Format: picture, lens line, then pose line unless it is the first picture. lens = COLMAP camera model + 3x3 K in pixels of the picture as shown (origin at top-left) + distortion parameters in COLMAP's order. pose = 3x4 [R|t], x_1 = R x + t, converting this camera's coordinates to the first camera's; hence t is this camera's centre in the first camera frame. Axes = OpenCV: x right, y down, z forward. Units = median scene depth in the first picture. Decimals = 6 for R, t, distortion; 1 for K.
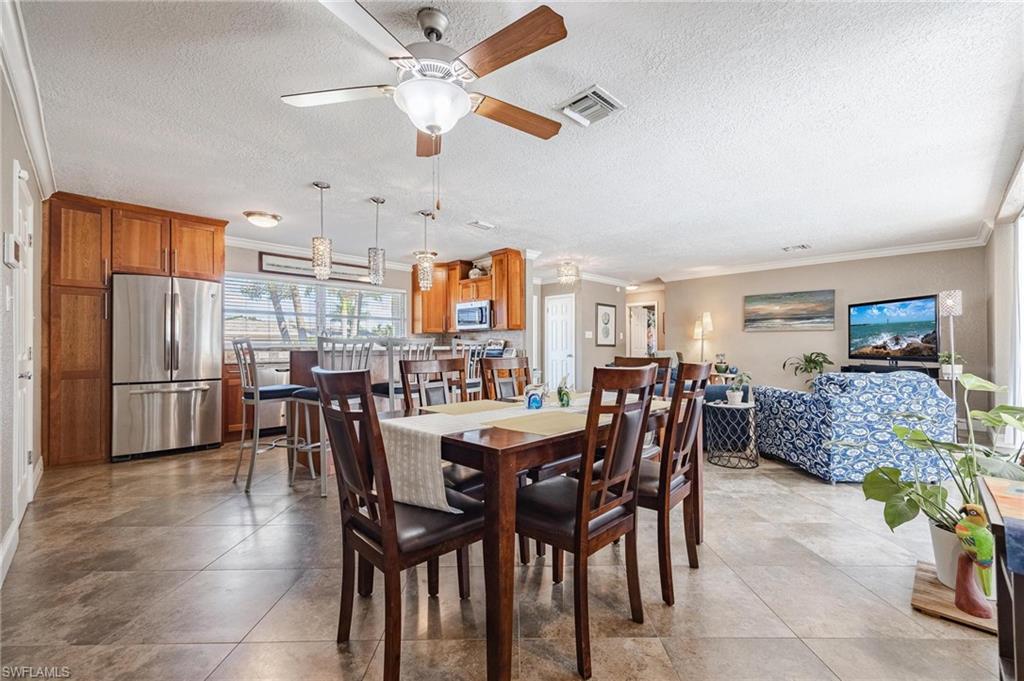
lens RADIAL K [[412.6, 0, 512.2], [0, 412.6, 345.1], [0, 0, 1]] dist [0.003634, 0.000840]
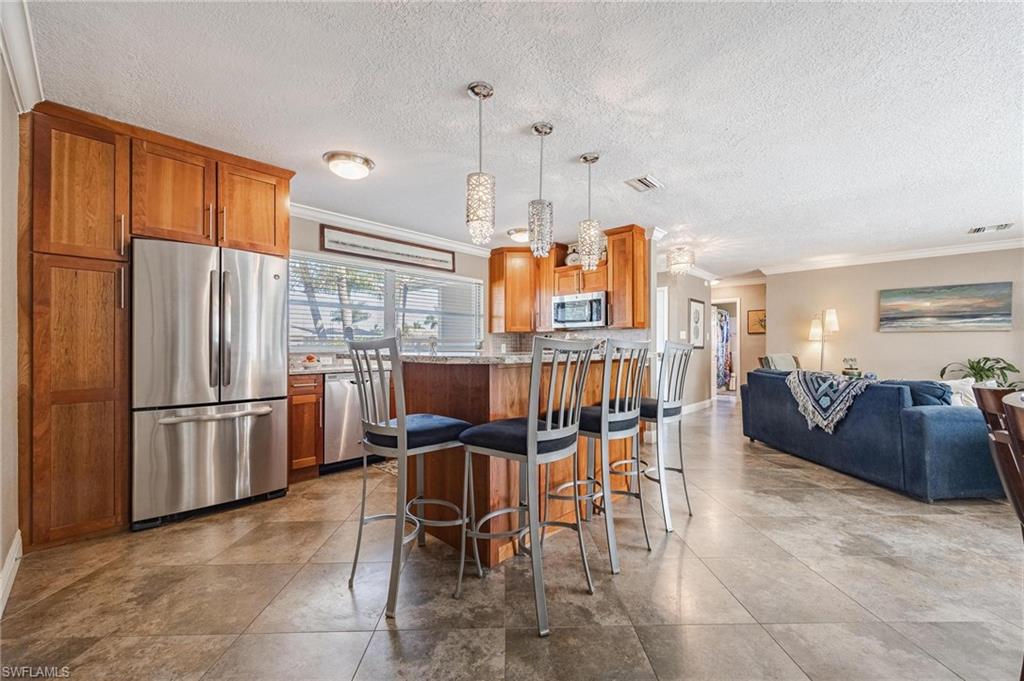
lens RADIAL K [[412.6, 0, 520.4], [0, 412.6, 347.0], [0, 0, 1]] dist [0.003634, 0.000840]
pose [[0.999885, 0.003566, 0.014764, -0.317448], [-0.003632, 0.999984, 0.004413, -0.006745], [-0.014748, -0.004467, 0.999881, 0.296647]]
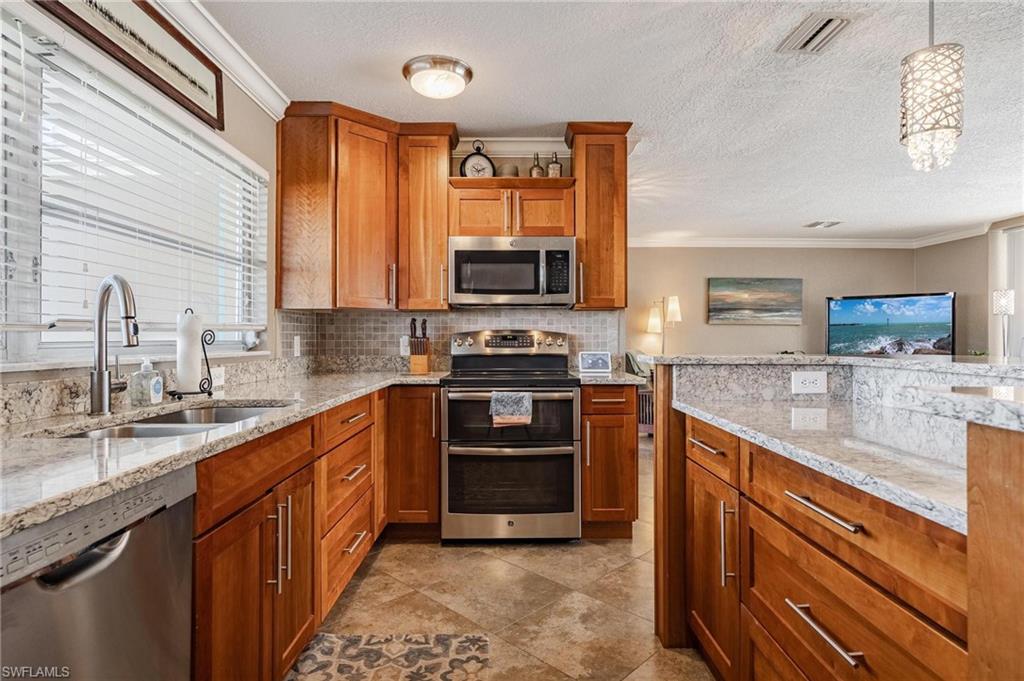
lens RADIAL K [[544.4, 0, 517.7], [0, 544.4, 336.8], [0, 0, 1]] dist [0.001337, 0.000903]
pose [[0.714791, 0.005885, 0.699313, -0.677741], [-0.010008, 0.999948, 0.001815, -0.014453], [-0.699266, -0.008296, 0.714813, 0.930542]]
